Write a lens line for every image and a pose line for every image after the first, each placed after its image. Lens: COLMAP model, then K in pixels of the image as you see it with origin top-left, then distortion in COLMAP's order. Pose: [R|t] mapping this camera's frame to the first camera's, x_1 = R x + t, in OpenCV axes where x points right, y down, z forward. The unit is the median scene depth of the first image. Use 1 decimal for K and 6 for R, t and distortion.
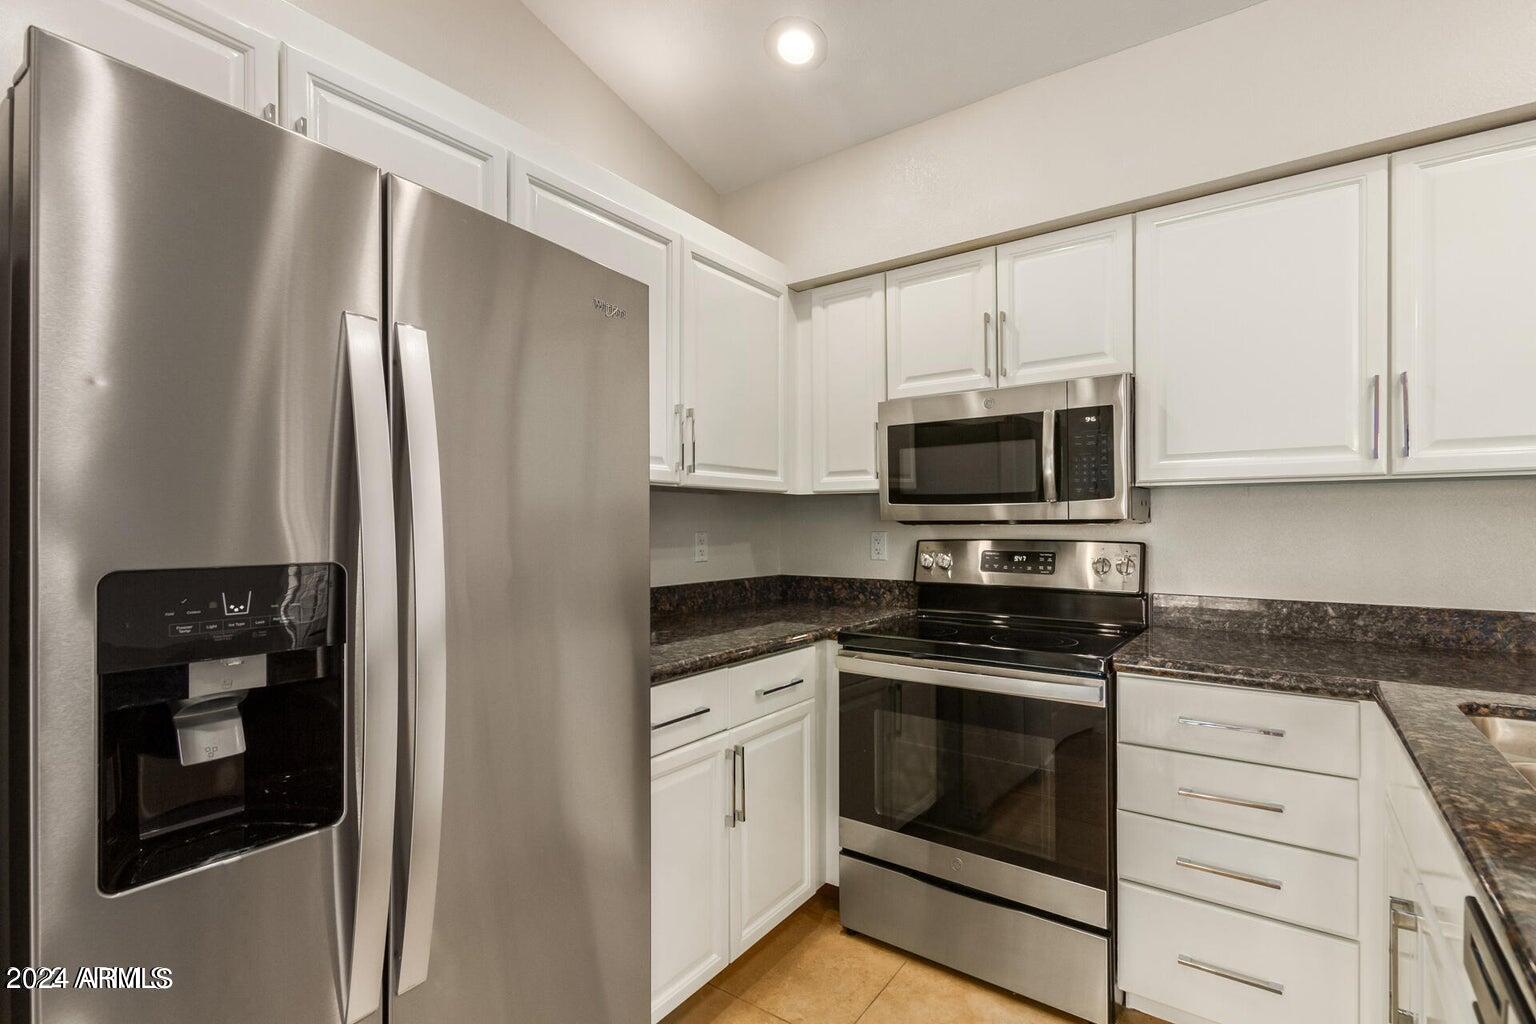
lens RADIAL K [[702.0, 0, 765.6], [0, 702.0, 531.9], [0, 0, 1]] dist [0.004497, -0.000542]
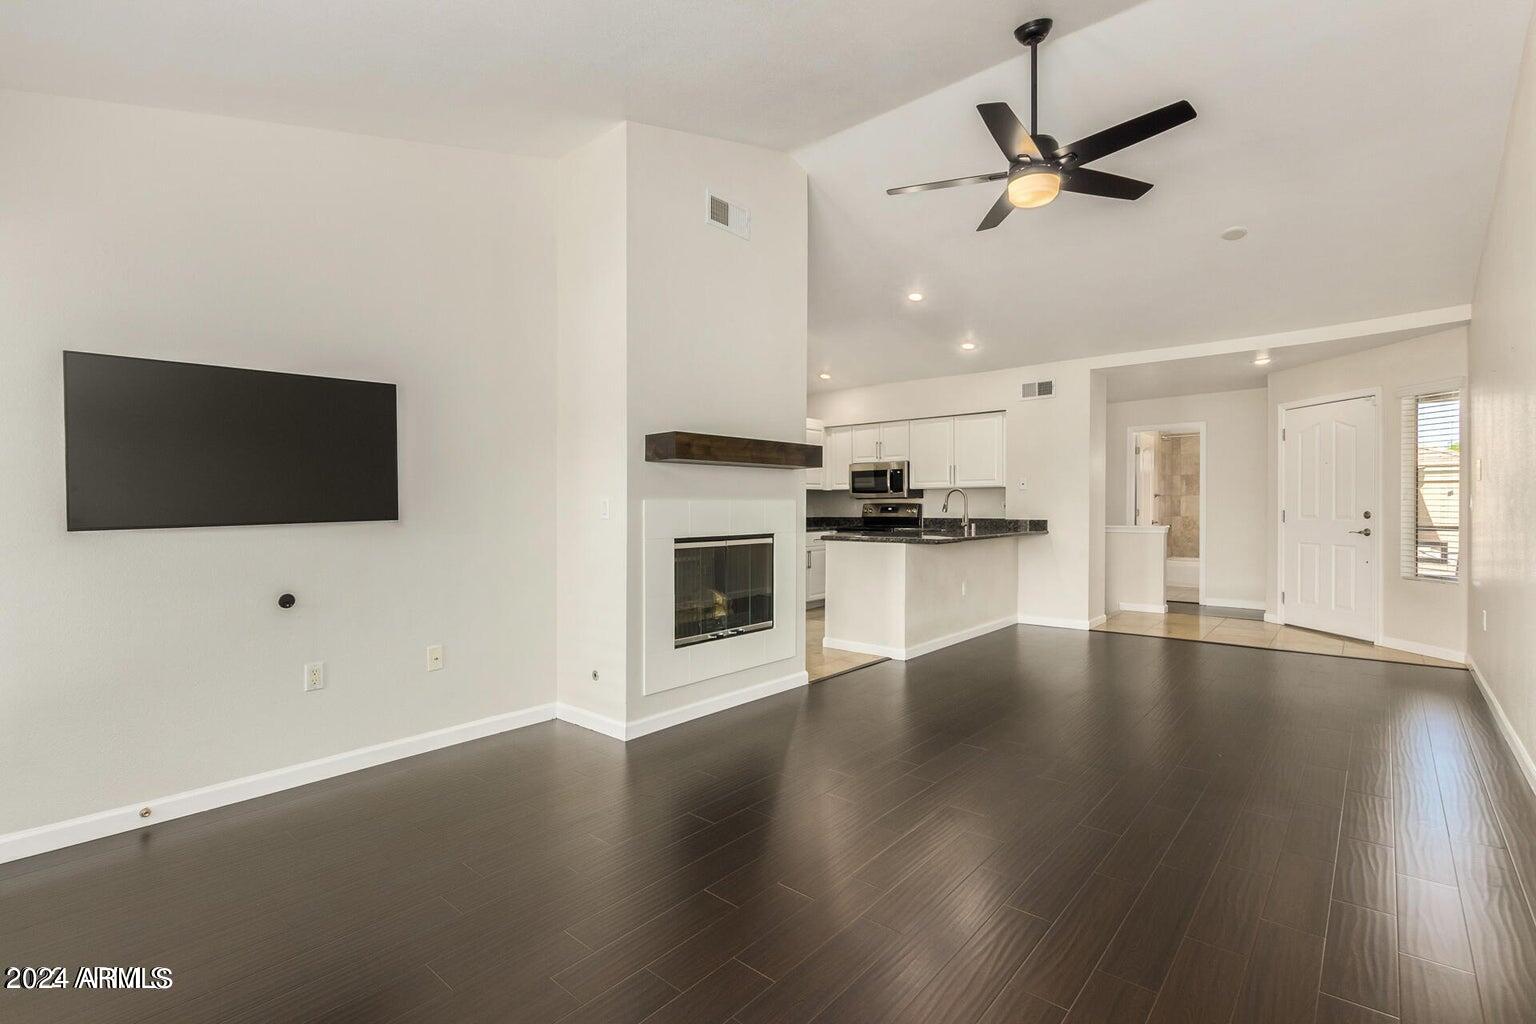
lens RADIAL K [[702.0, 0, 768.6], [0, 702.0, 510.6], [0, 0, 1]] dist [0.004497, -0.000542]
pose [[0.996251, -0.003392, -0.086445, 0.071207], [0.003228, 0.999993, -0.002039, 0.059266], [0.086451, 0.001752, 0.996255, -2.859106]]
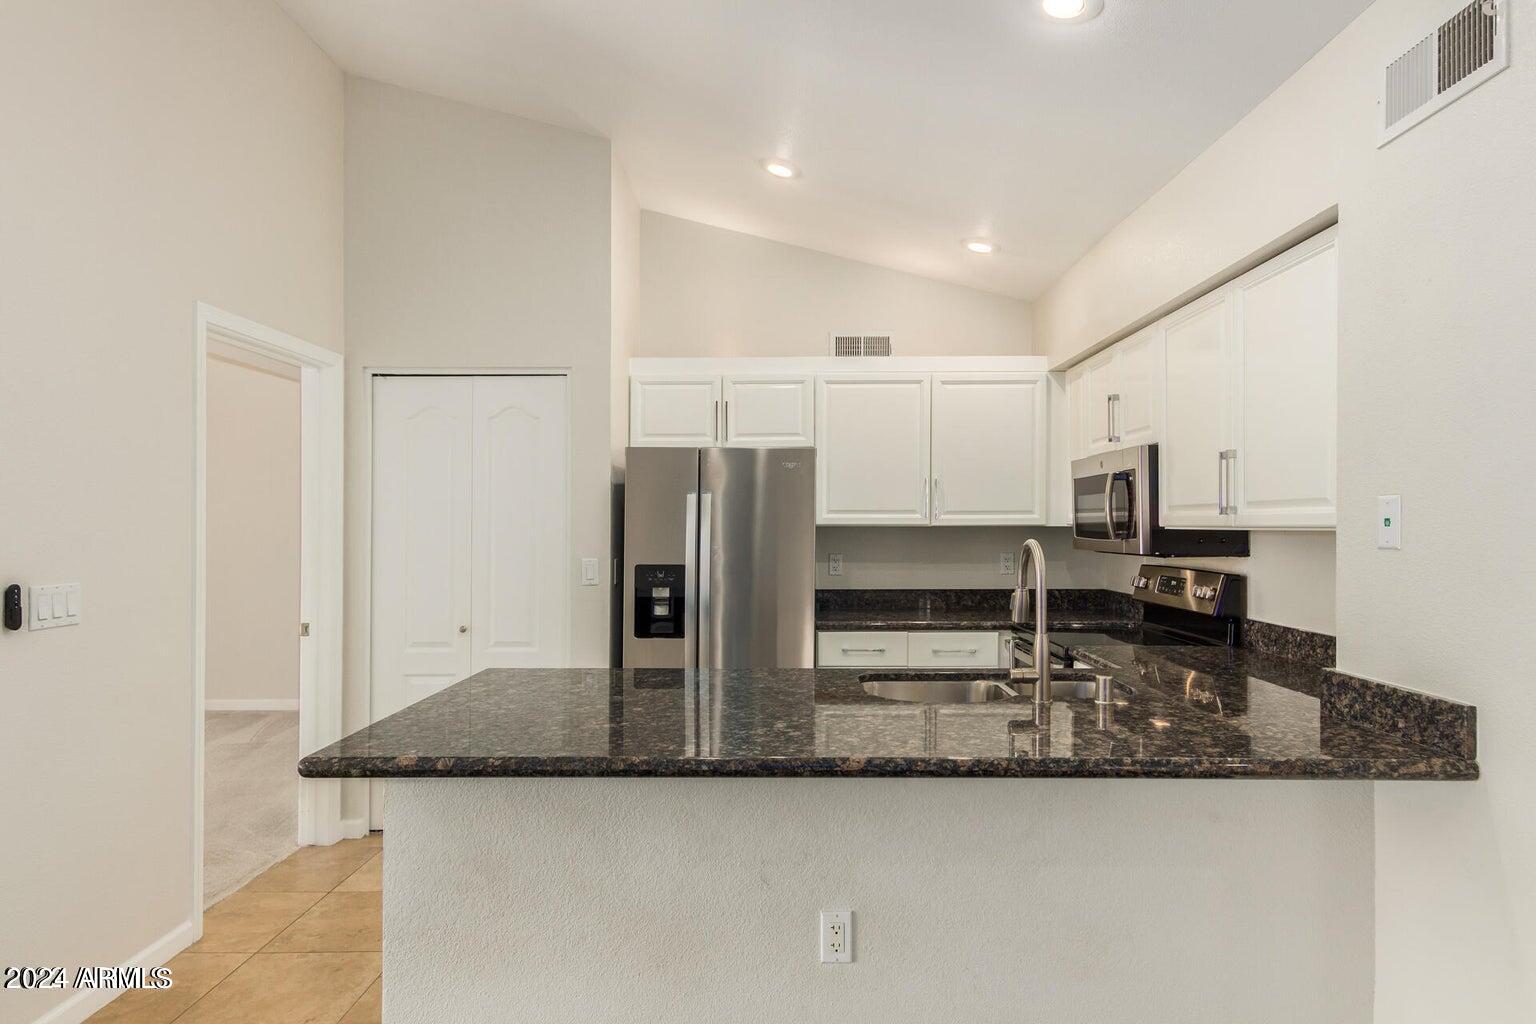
lens RADIAL K [[876.1, 0, 763.2], [0, 876.1, 518.8], [0, 0, 1]] dist [0.014349, -0.002994]
pose [[0.569908, -0.006344, -0.821684, 1.363187], [-0.005138, 0.999923, -0.011284, -0.057982], [0.821693, 0.010653, 0.569831, -0.499129]]
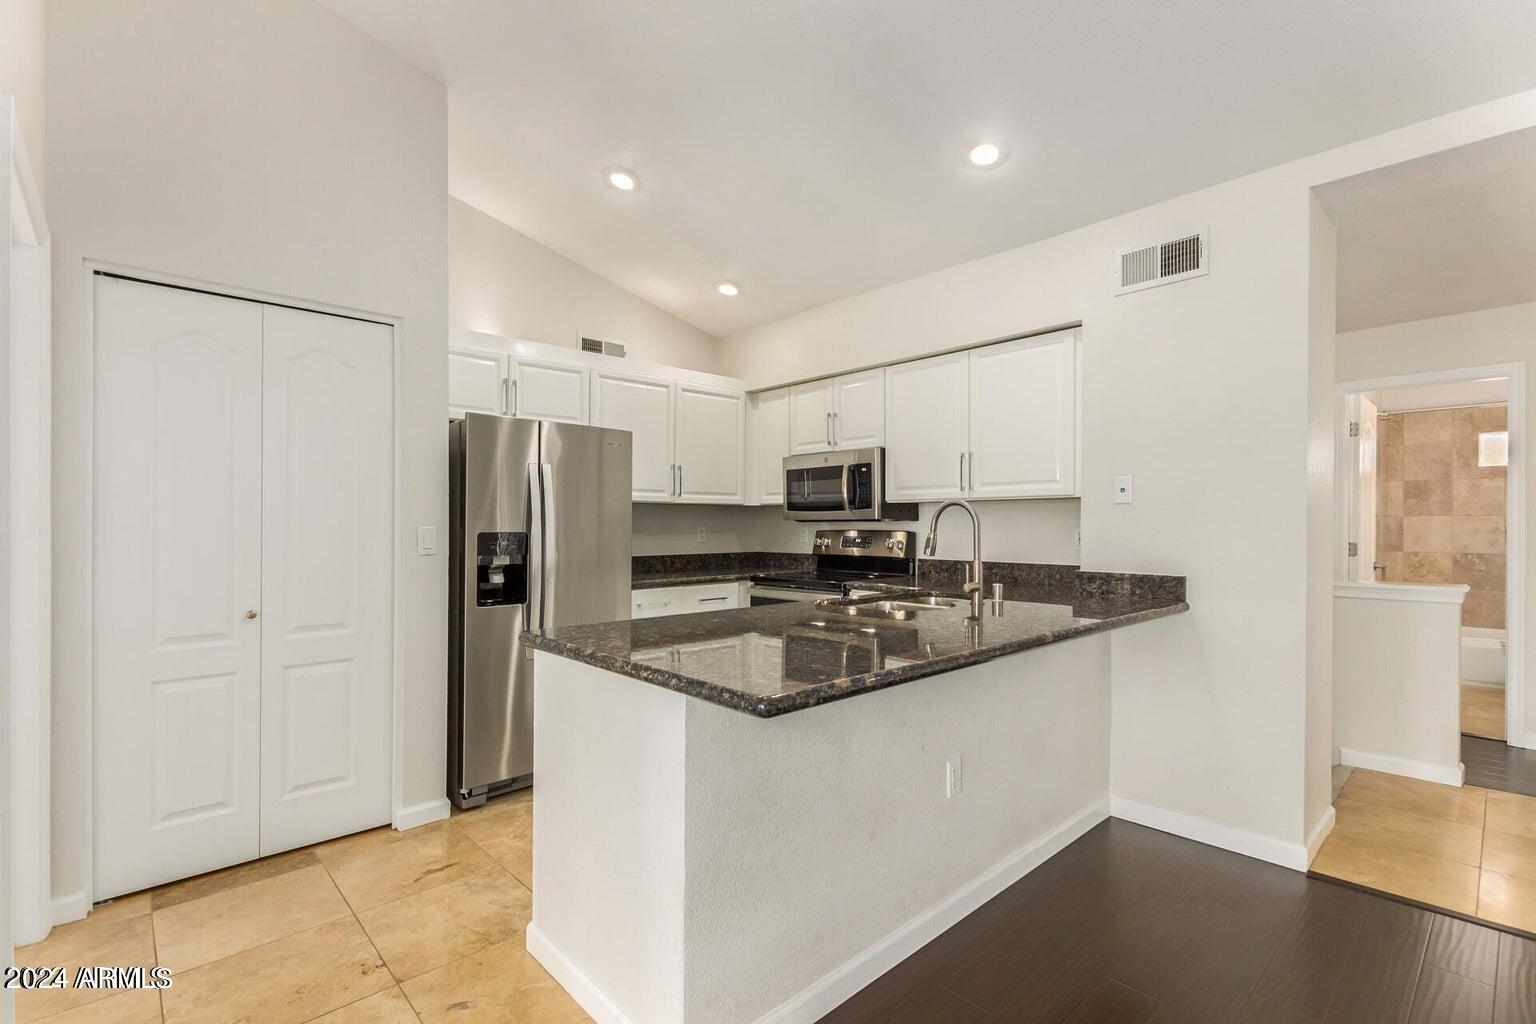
lens RADIAL K [[702.0, 0, 765.9], [0, 702.0, 524.1], [0, 0, 1]] dist [0.004497, -0.000542]
pose [[0.979558, -0.000299, -0.201162, 0.563363], [-0.001588, 0.999956, -0.009223, 0.014370], [0.201156, 0.009354, 0.979515, -0.974305]]
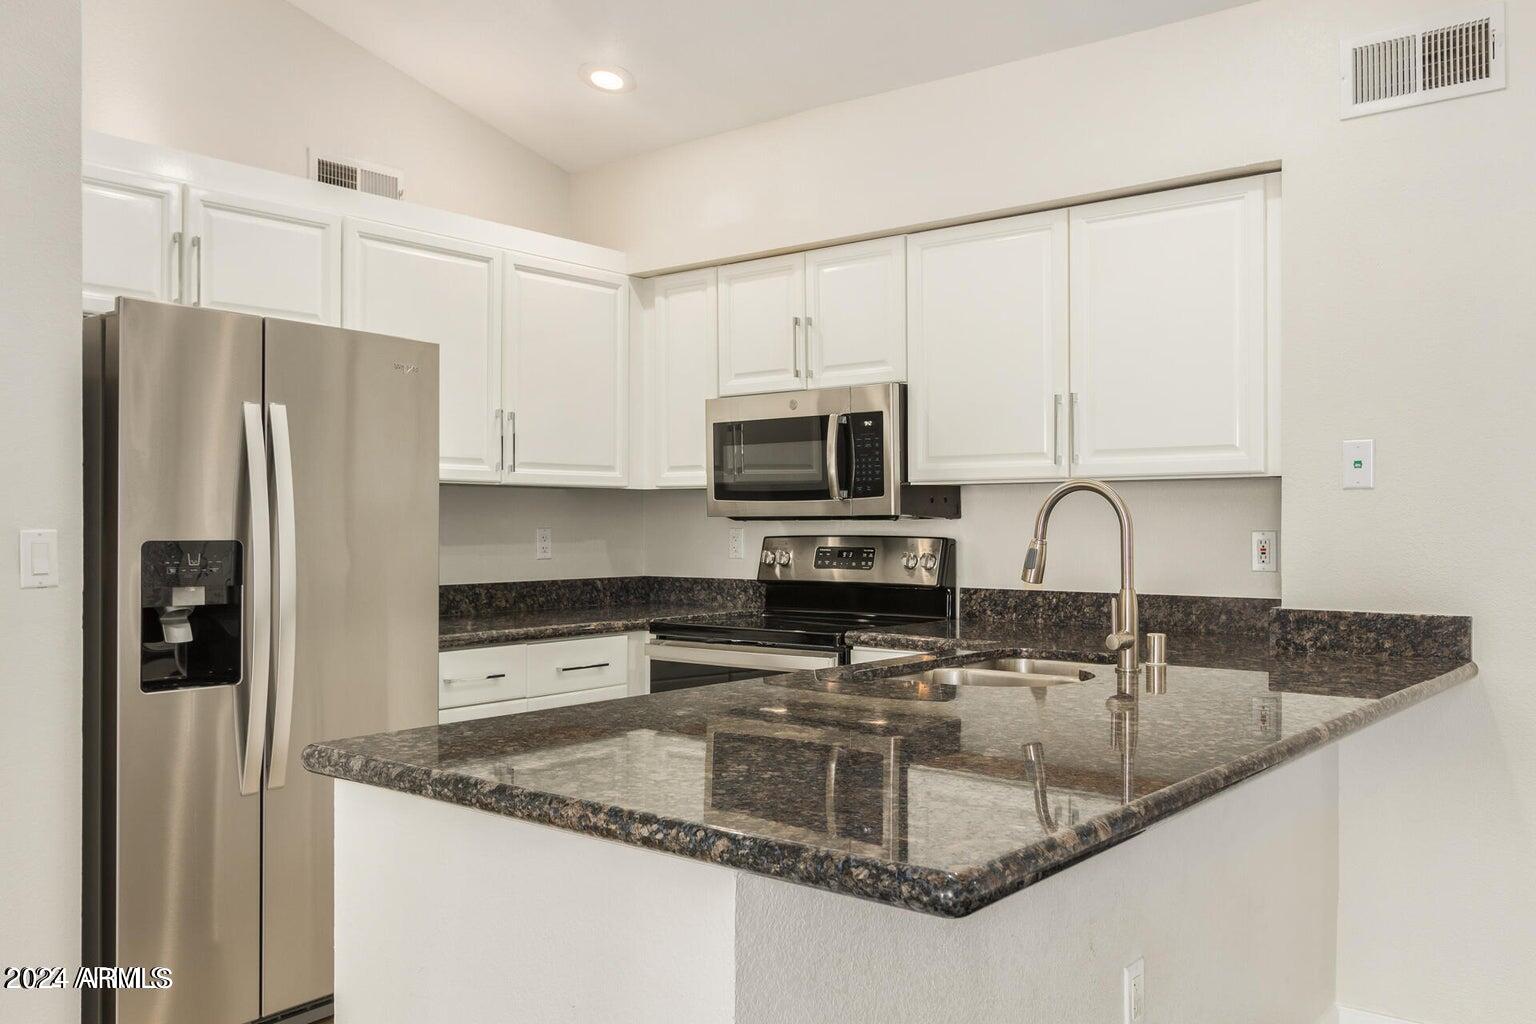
lens RADIAL K [[1274.9, 0, 753.9], [0, 1274.9, 517.2], [0, 0, 1]] dist [0.008851, -0.025526]
pose [[0.998077, -0.000350, -0.061982, 0.388973], [-0.000576, 0.999889, -0.014920, 0.013835], [0.061980, 0.014927, 0.997966, -0.929405]]
